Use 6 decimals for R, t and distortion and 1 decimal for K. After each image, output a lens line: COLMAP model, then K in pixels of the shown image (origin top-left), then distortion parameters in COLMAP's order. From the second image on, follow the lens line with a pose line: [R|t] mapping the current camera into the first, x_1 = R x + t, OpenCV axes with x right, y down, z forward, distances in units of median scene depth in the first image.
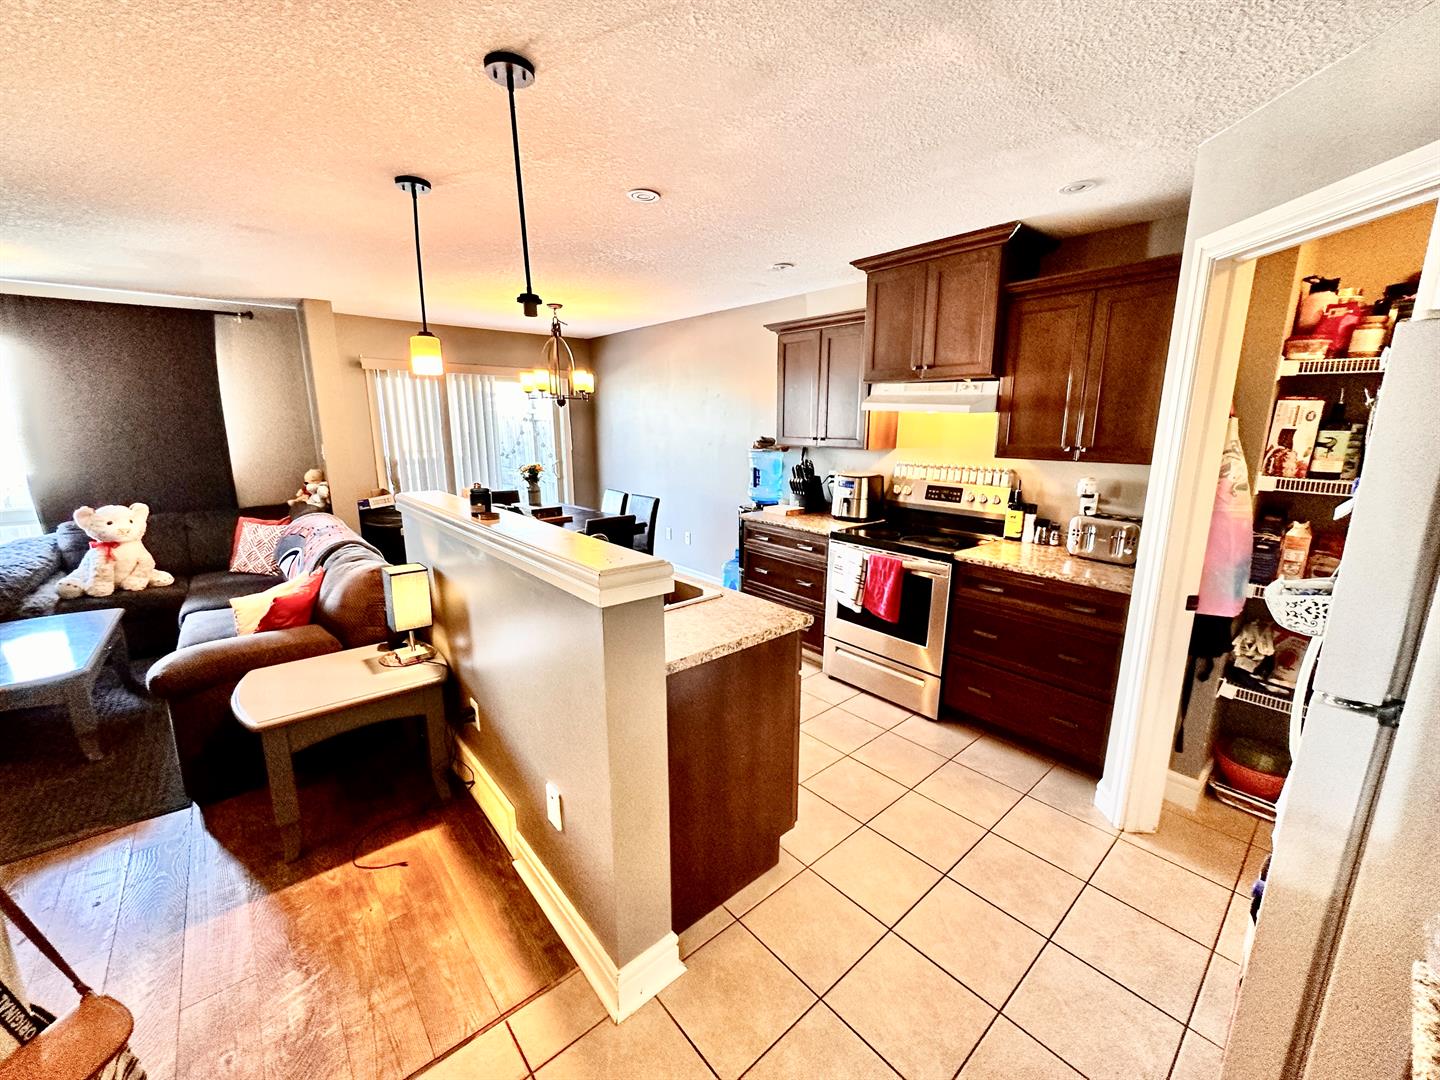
lens RADIAL K [[573.3, 0, 722.0], [0, 573.3, 537.9], [0, 0, 1]] dist [-0.004070, 0.000325]
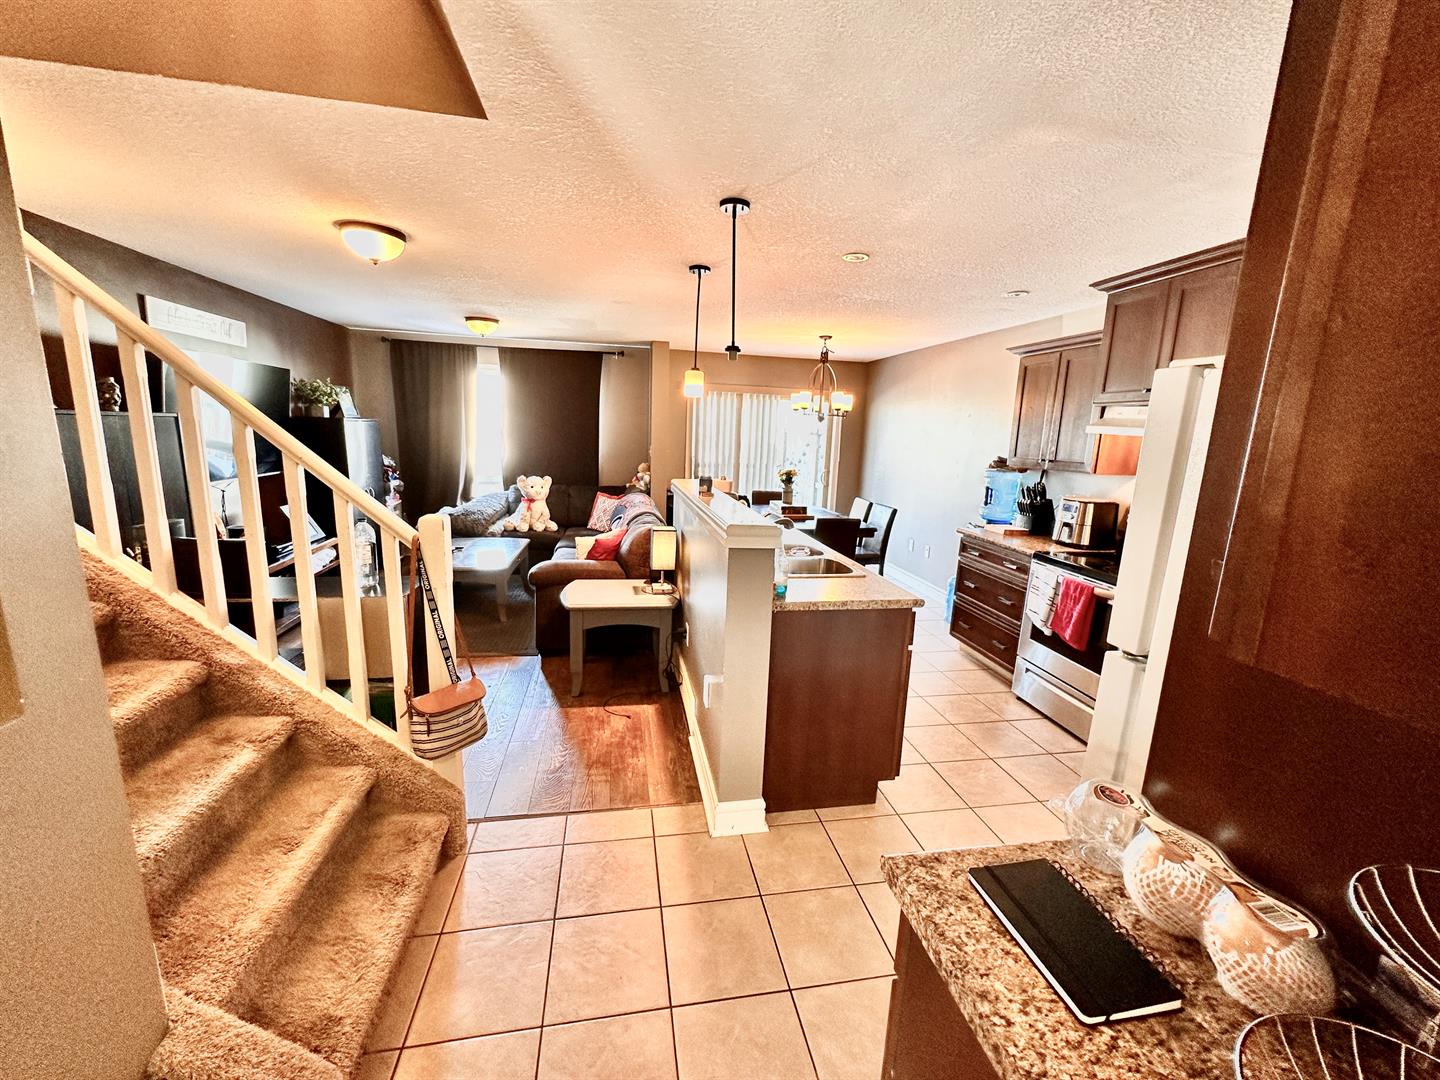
lens RADIAL K [[573.3, 0, 721.0], [0, 573.3, 535.8], [0, 0, 1]] dist [-0.004070, 0.000325]
pose [[0.861953, 0.122490, -0.491969, 0.204804], [-0.138202, 0.990394, 0.004450, 0.031921], [0.487788, 0.064156, 0.870601, -0.140137]]
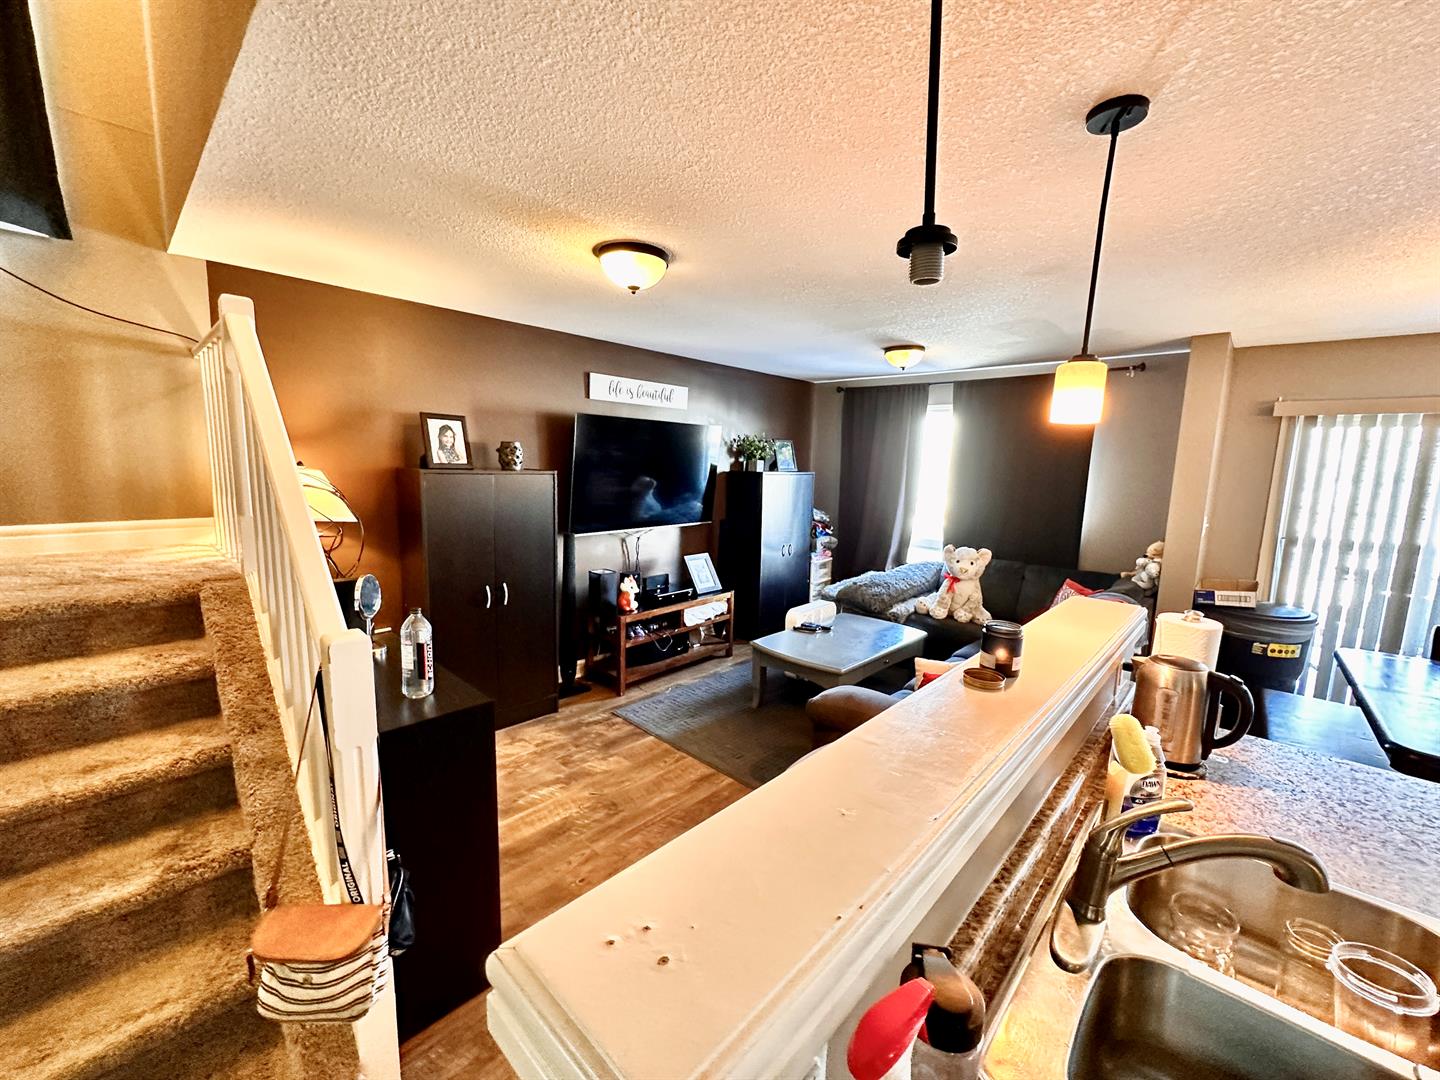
lens RADIAL K [[573.3, 0, 721.8], [0, 573.3, 540.1], [0, 0, 1]] dist [-0.004070, 0.000325]
pose [[0.106244, 0.138348, -0.984669, 0.045986], [-0.227487, 0.967391, 0.111375, -0.098785], [0.967968, 0.212166, 0.134252, 0.390678]]
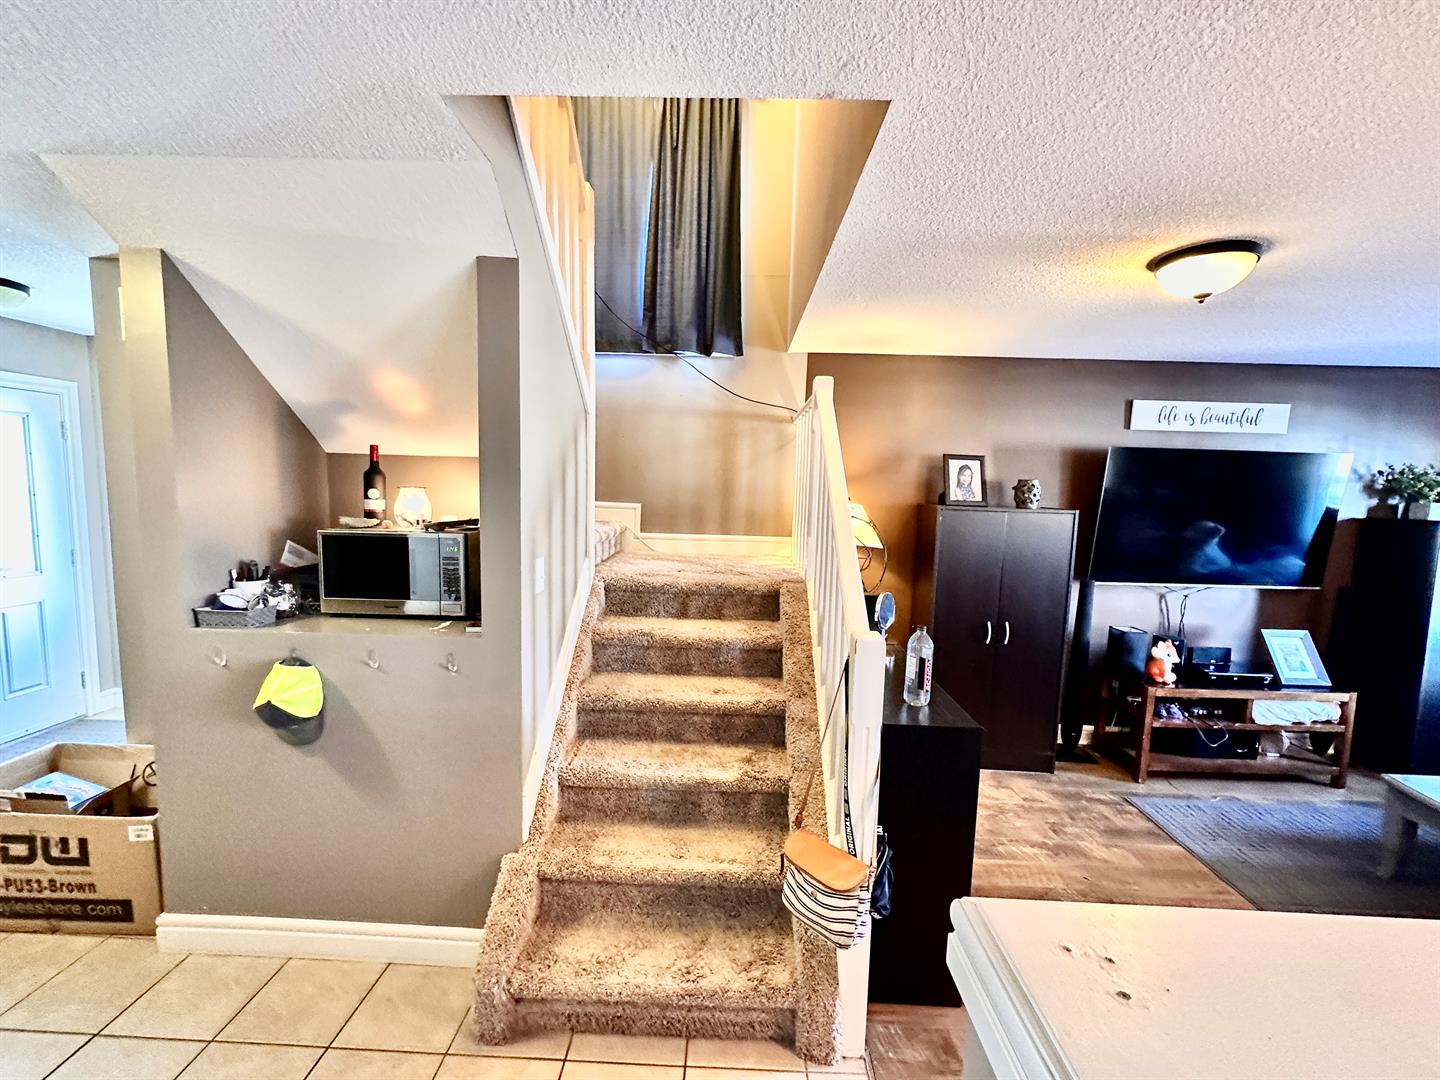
lens RADIAL K [[573.3, 0, 719.6], [0, 573.3, 539.1], [0, 0, 1]] dist [-0.004070, 0.000325]
pose [[-0.672703, 0.049670, -0.738243, 0.082454], [-0.178479, 0.957389, 0.227048, -0.100059], [0.718064, 0.284497, -0.635174, 0.403123]]
